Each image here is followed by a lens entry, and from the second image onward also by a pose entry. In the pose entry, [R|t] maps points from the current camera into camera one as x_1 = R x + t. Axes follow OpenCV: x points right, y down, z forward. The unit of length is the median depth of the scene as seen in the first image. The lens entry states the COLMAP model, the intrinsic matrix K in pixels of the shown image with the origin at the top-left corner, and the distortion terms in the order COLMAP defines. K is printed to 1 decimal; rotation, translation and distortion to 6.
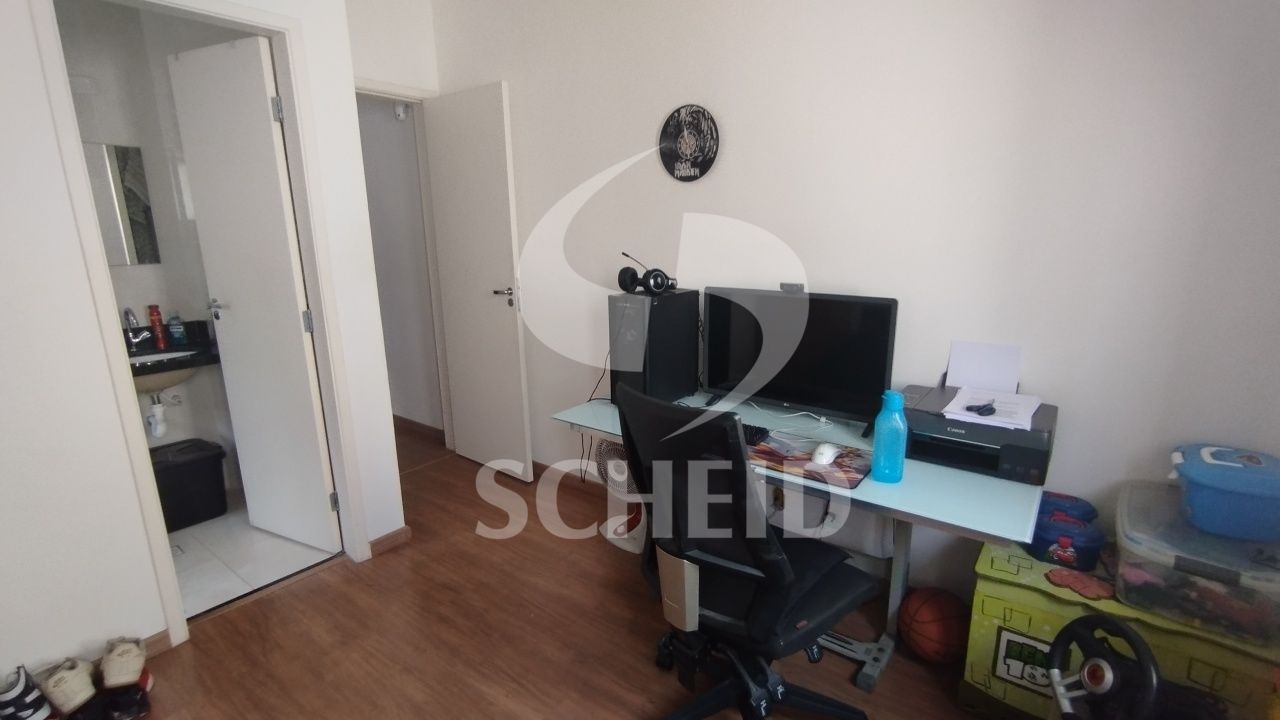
lens RADIAL K [[609.0, 0, 640.0], [0, 609.0, 360.0], [0, 0, 1]] dist [-0.000058, 0.000005]
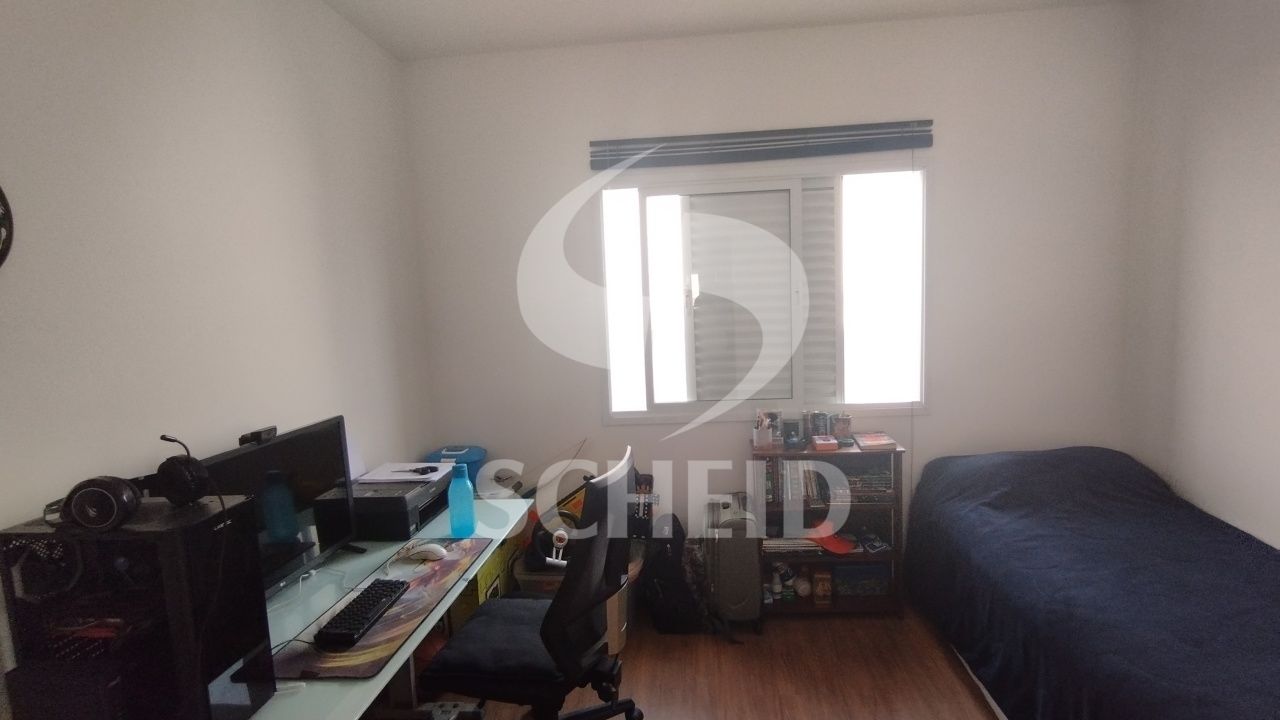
lens RADIAL K [[609.0, 0, 640.0], [0, 609.0, 360.0], [0, 0, 1]] dist [-0.000058, 0.000005]
pose [[-0.518867, -0.032116, 0.854251, -0.673507], [0.274393, 0.940160, 0.202010, -0.235225], [-0.809620, 0.339217, -0.479006, 0.943531]]
